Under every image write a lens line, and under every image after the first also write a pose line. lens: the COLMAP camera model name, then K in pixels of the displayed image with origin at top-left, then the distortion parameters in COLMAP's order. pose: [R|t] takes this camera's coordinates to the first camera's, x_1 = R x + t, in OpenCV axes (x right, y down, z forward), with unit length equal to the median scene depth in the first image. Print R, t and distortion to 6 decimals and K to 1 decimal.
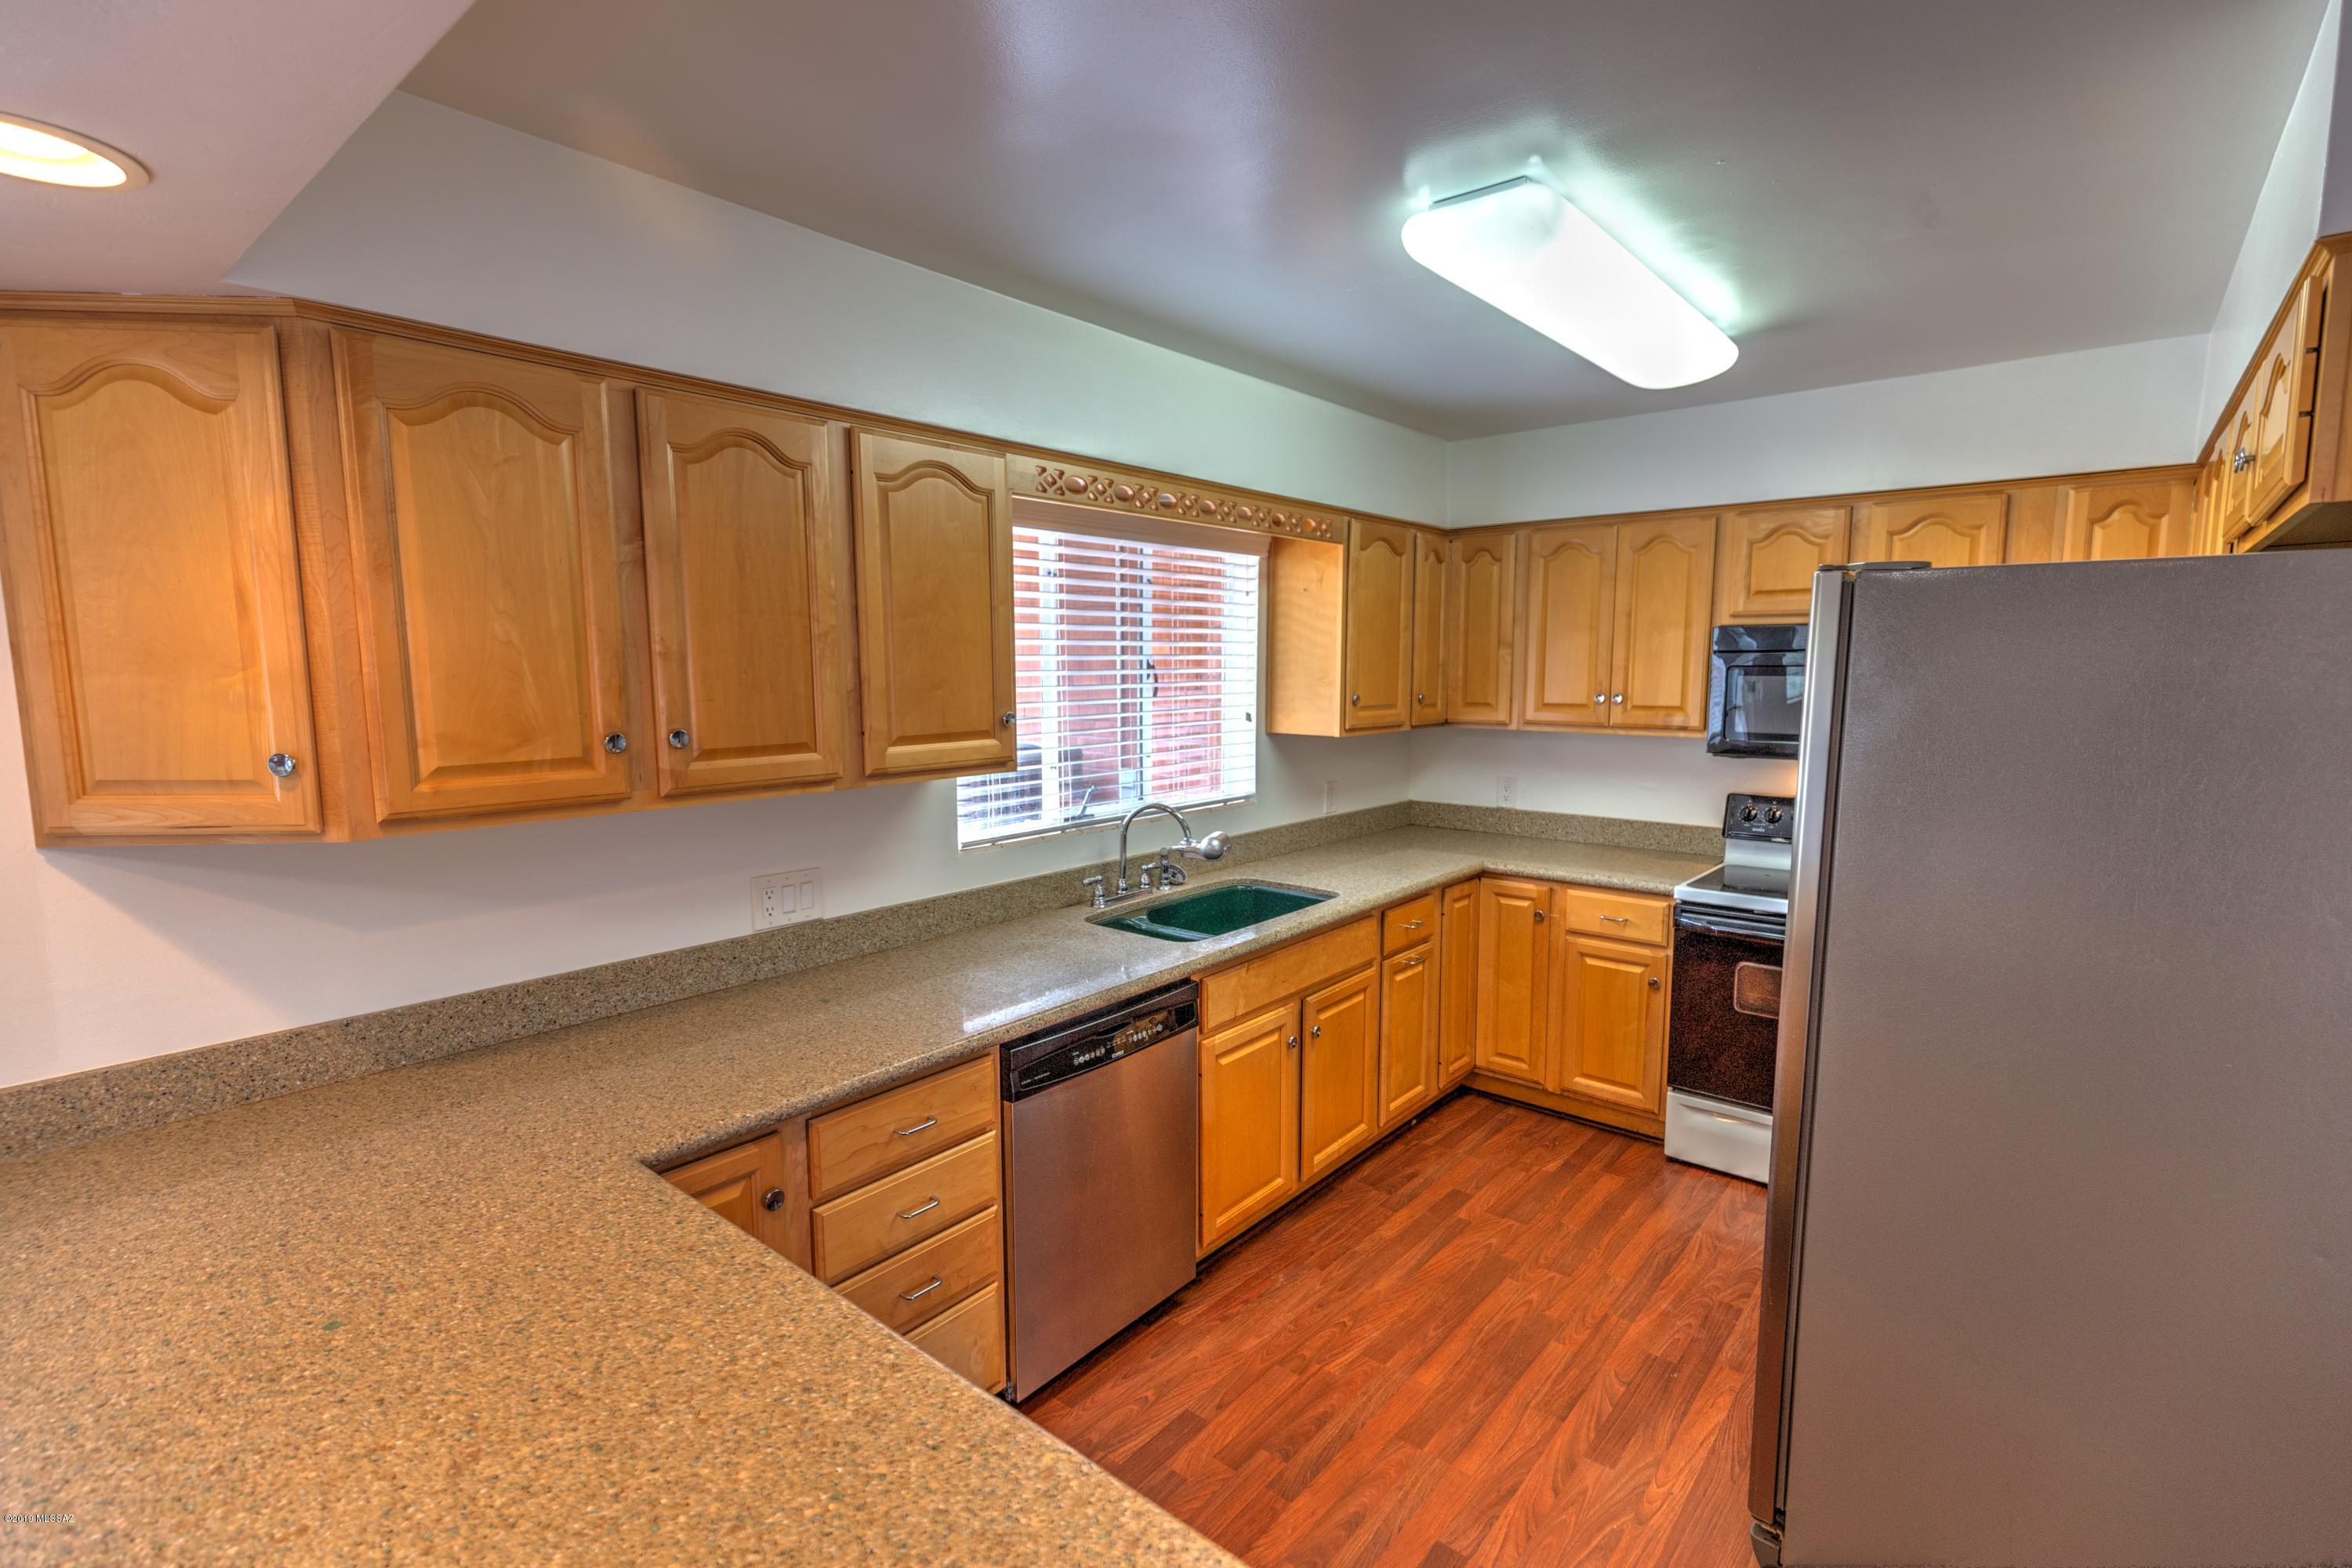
lens RADIAL K [[1062.7, 0, 1188.8], [0, 1062.7, 787.3], [0, 0, 1]] dist [0.007015, -0.001130]
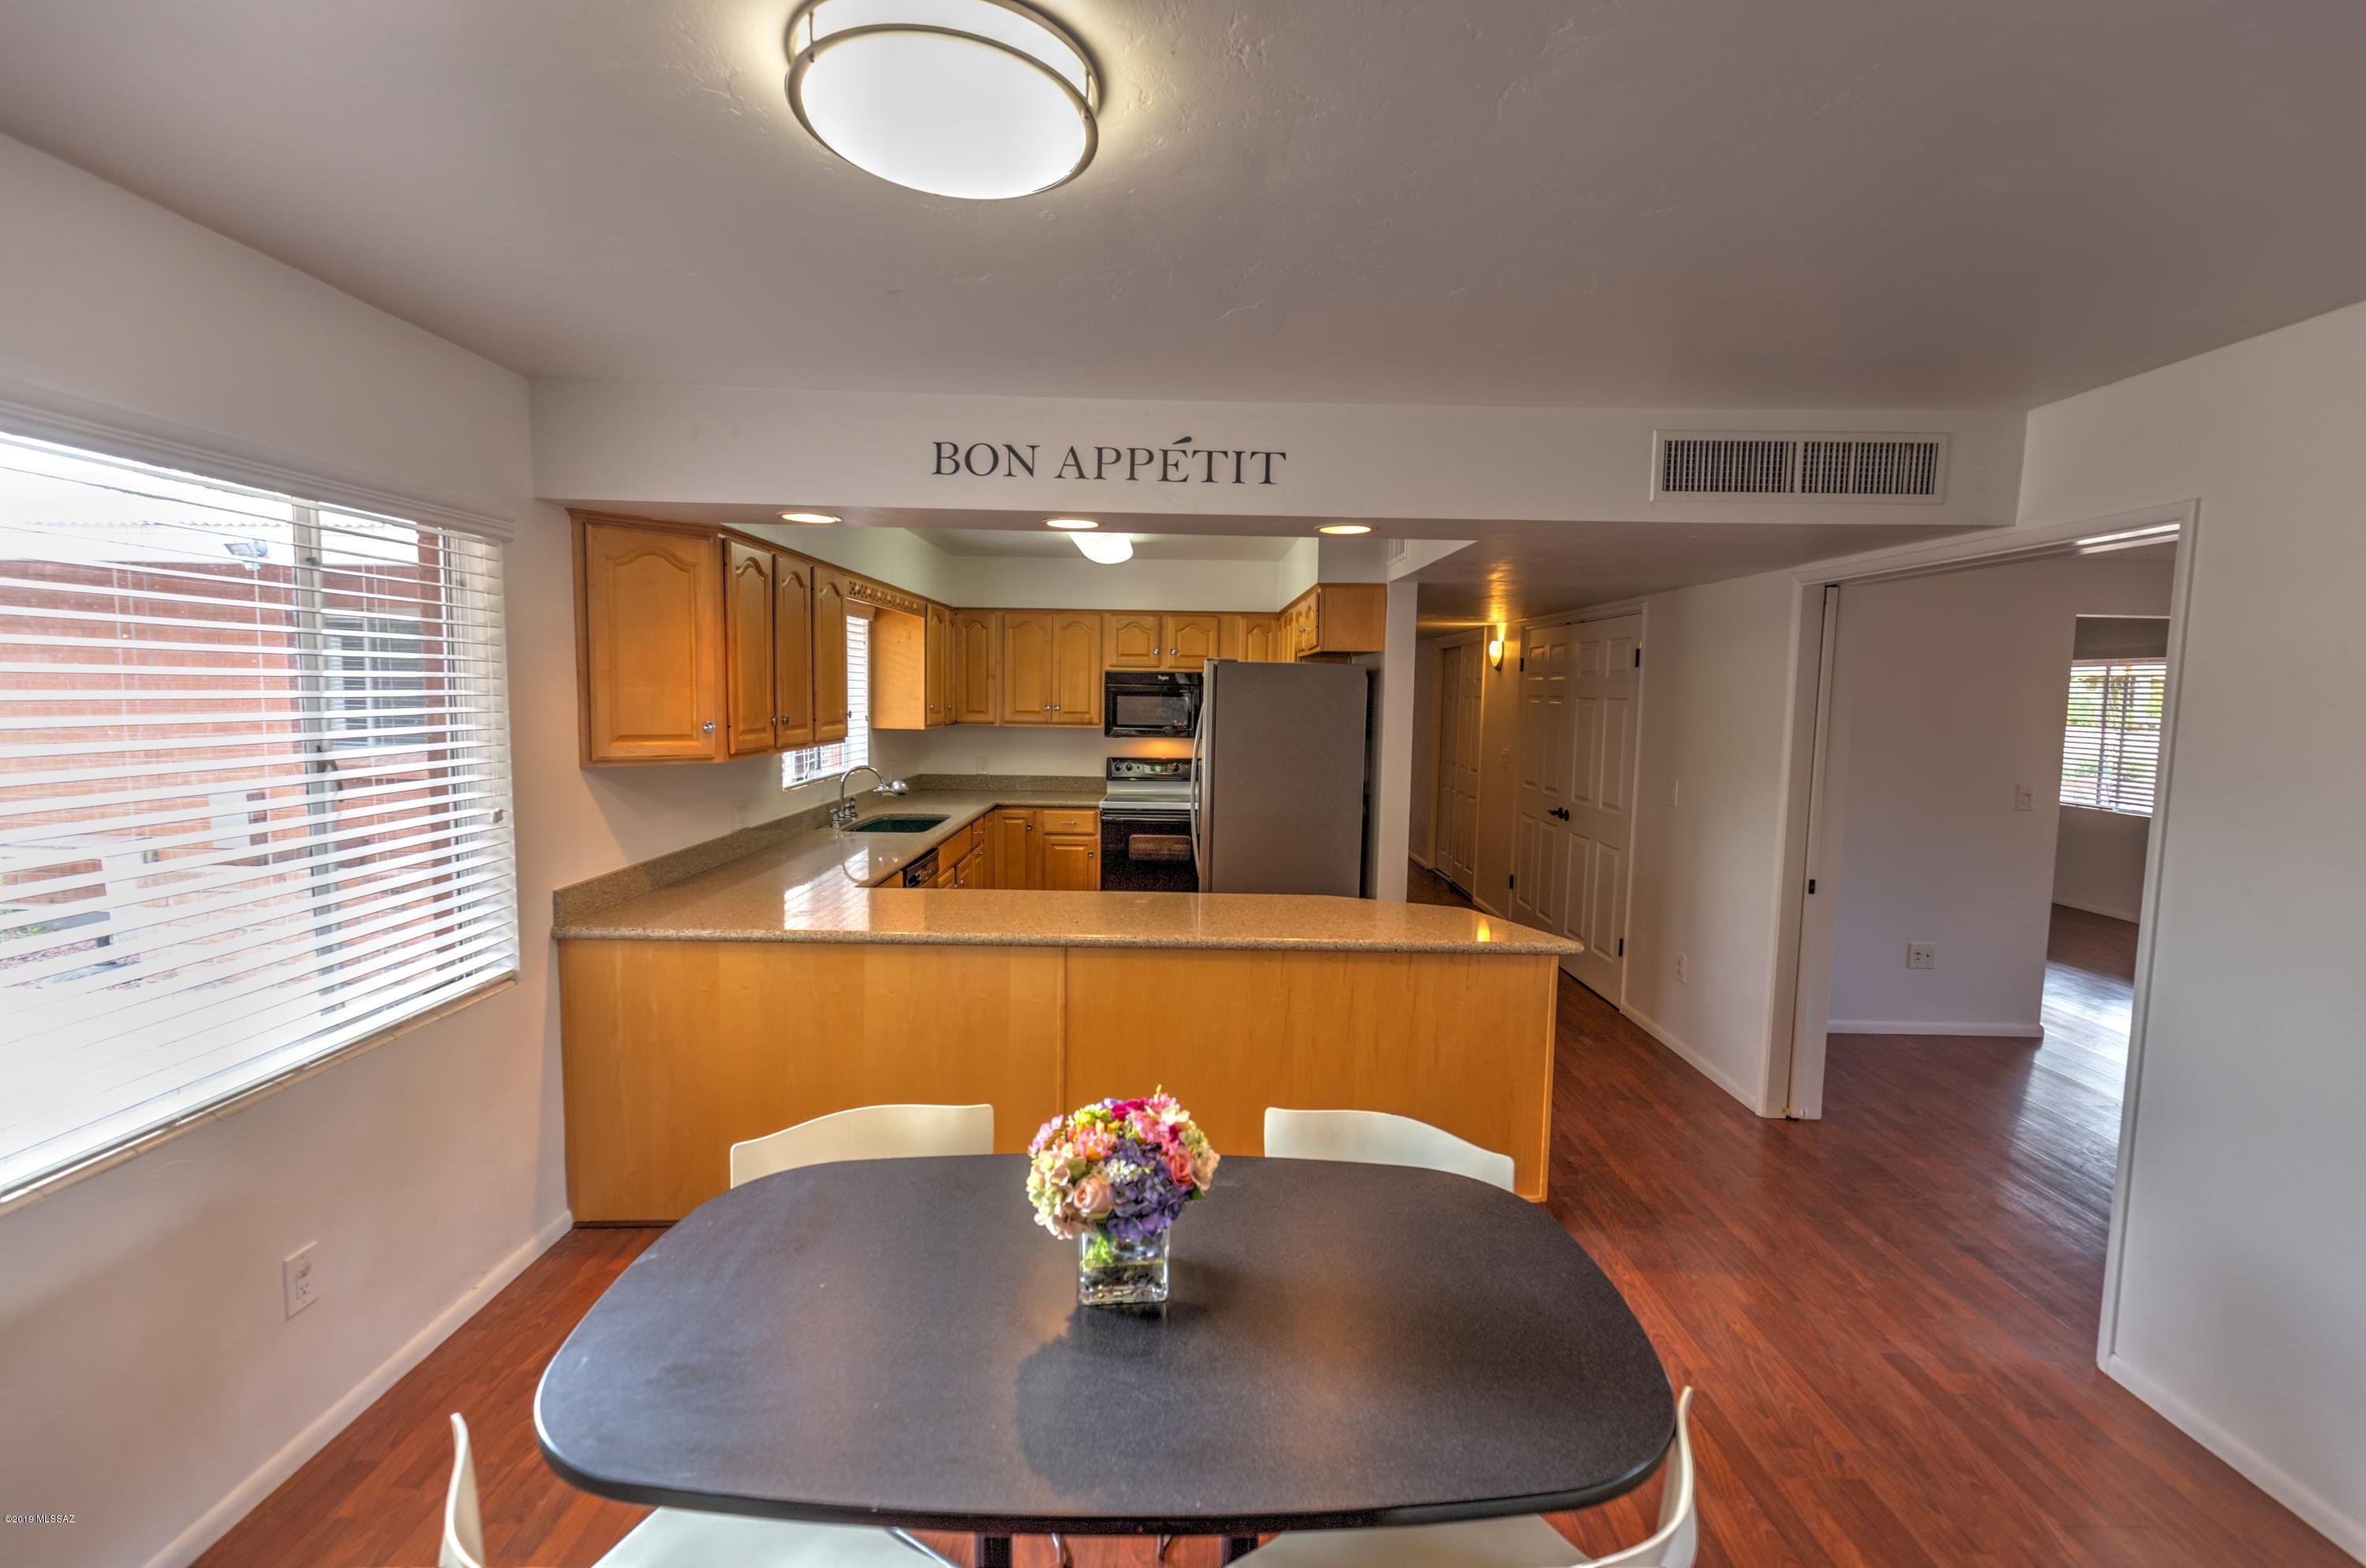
lens RADIAL K [[1066.9, 0, 1183.0], [0, 1066.9, 784.0], [0, 0, 1]] dist [0.000793, -0.000265]
pose [[0.767348, -0.043165, 0.639777, -0.680404], [0.058461, 0.998286, -0.002765, 0.073340], [-0.638561, 0.039523, 0.768556, -0.613710]]
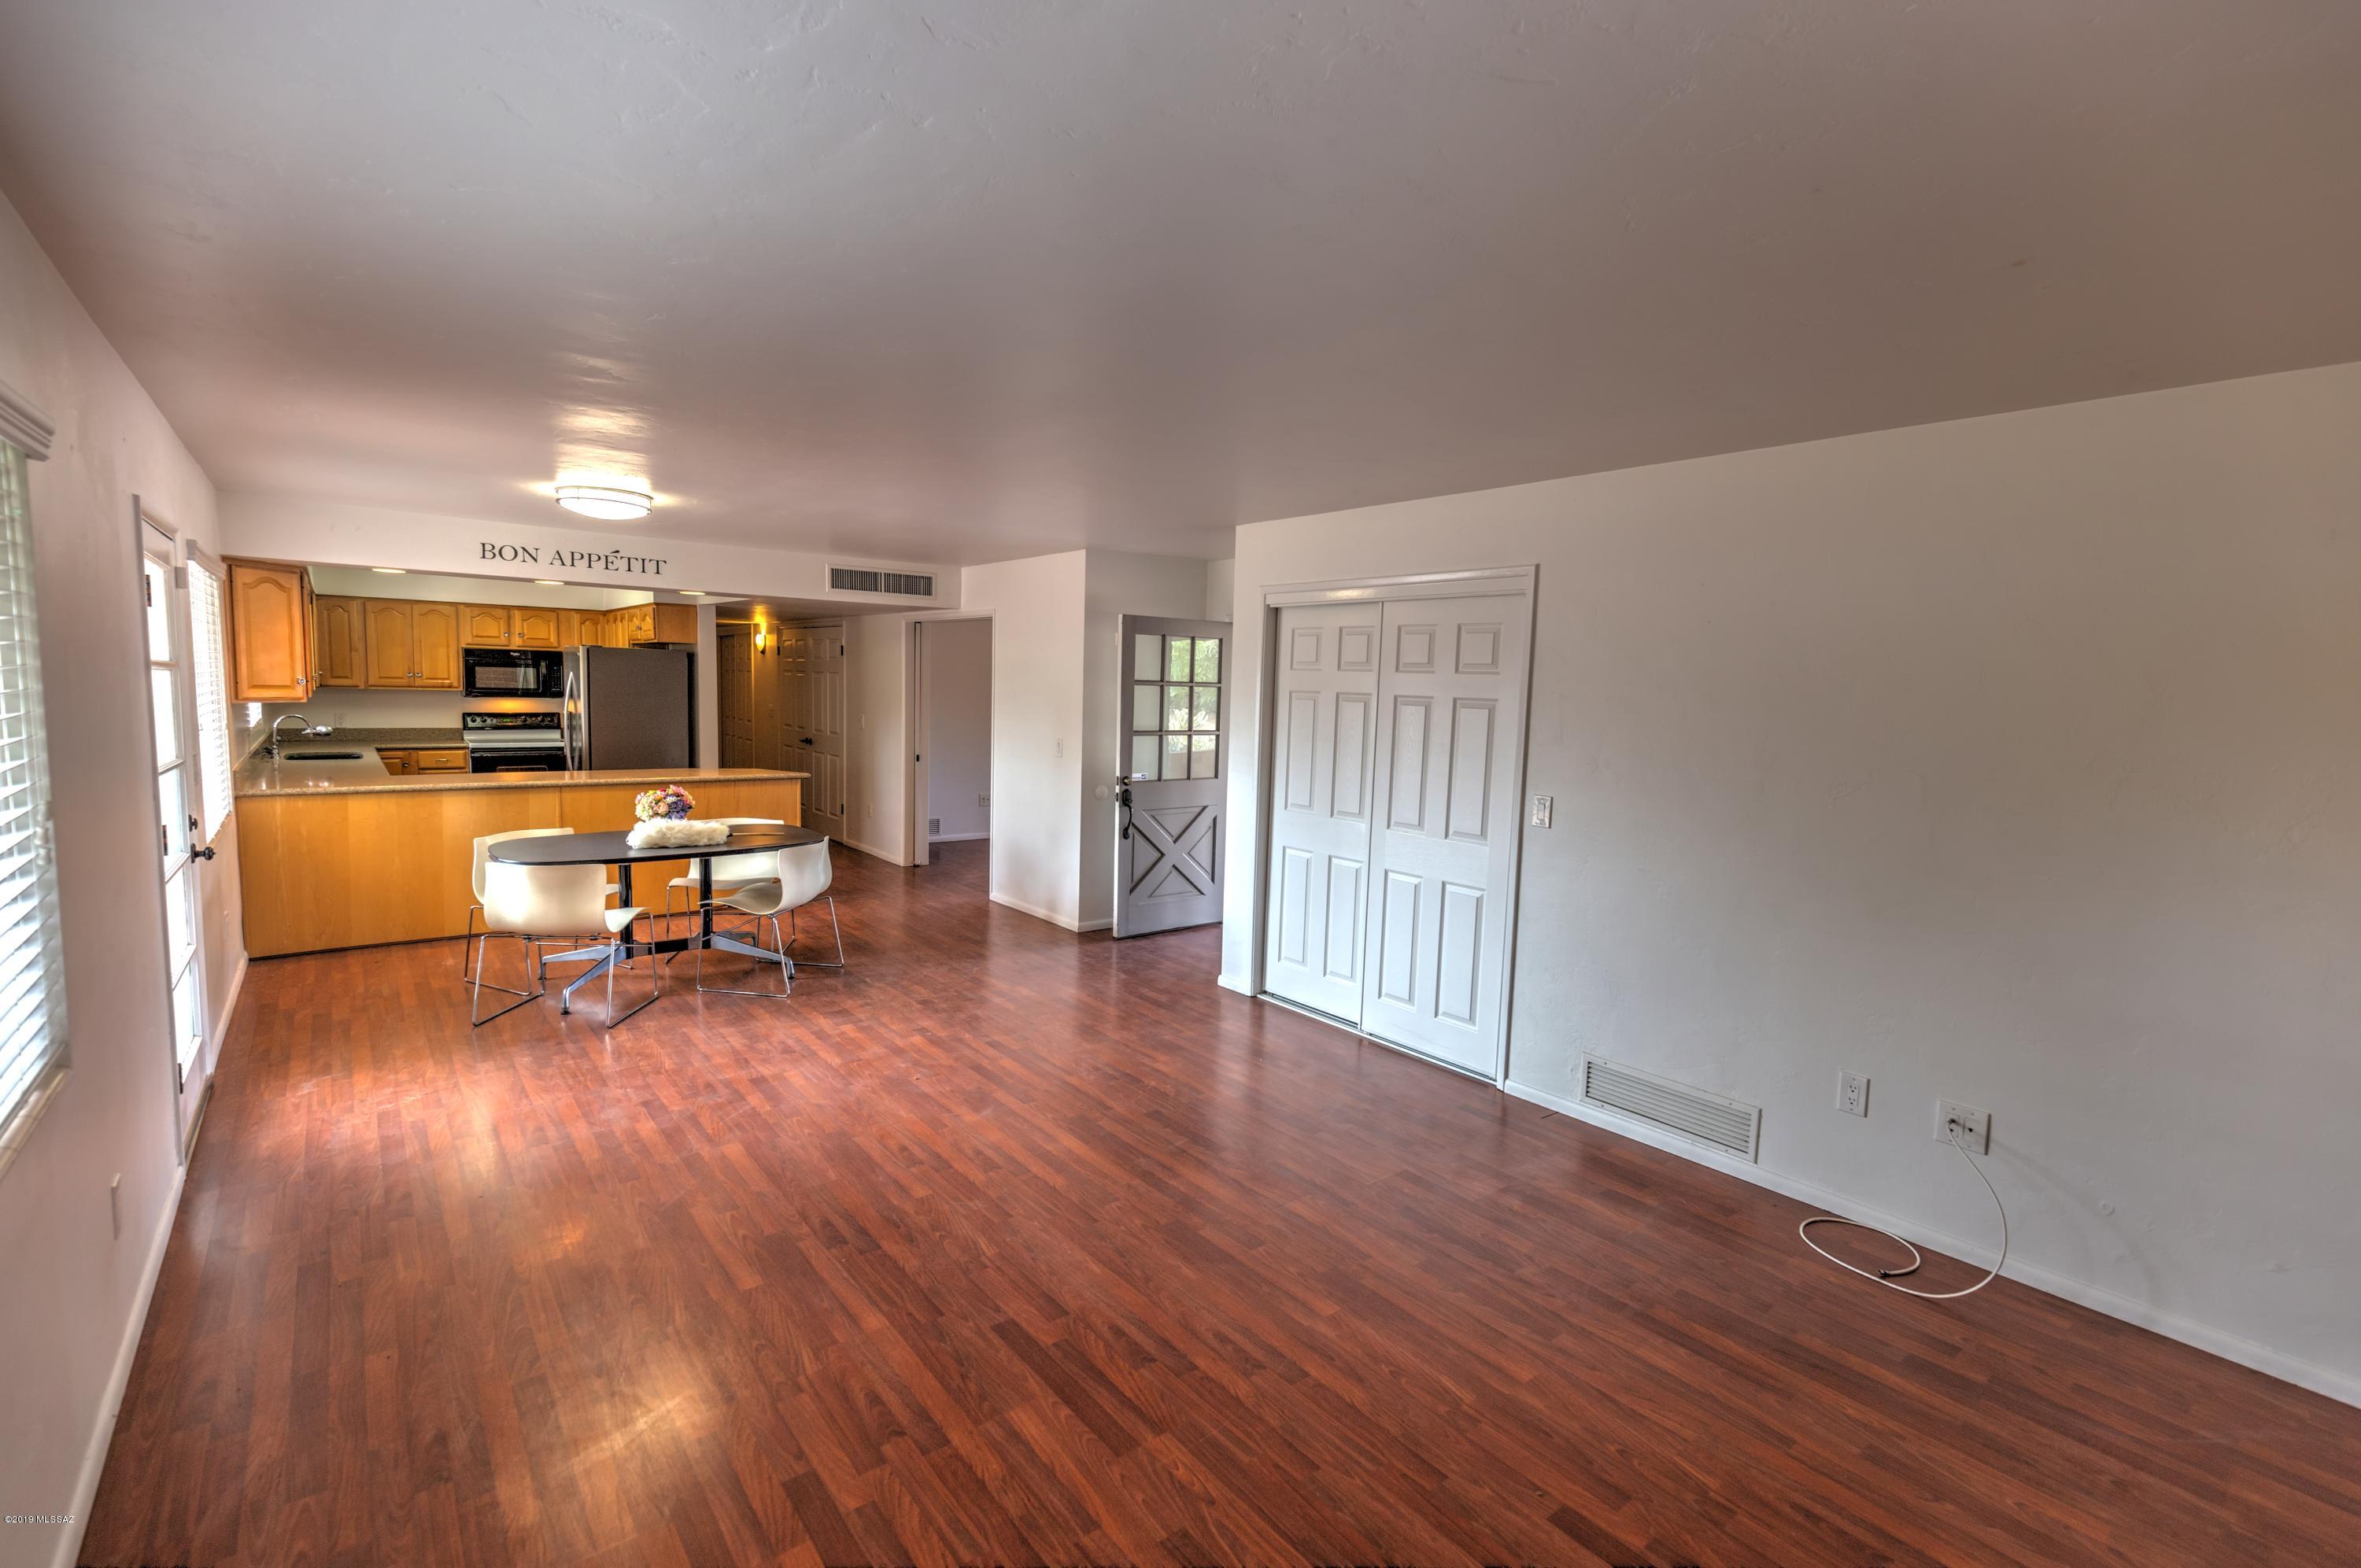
lens RADIAL K [[1066.6, 0, 1193.3], [0, 1066.6, 787.4], [0, 0, 1]] dist [0.007015, -0.001130]
pose [[0.200126, -0.089042, 0.975716, -1.825501], [0.087849, 0.993481, 0.072645, 0.165803], [-0.975824, 0.071177, 0.206644, -1.344541]]
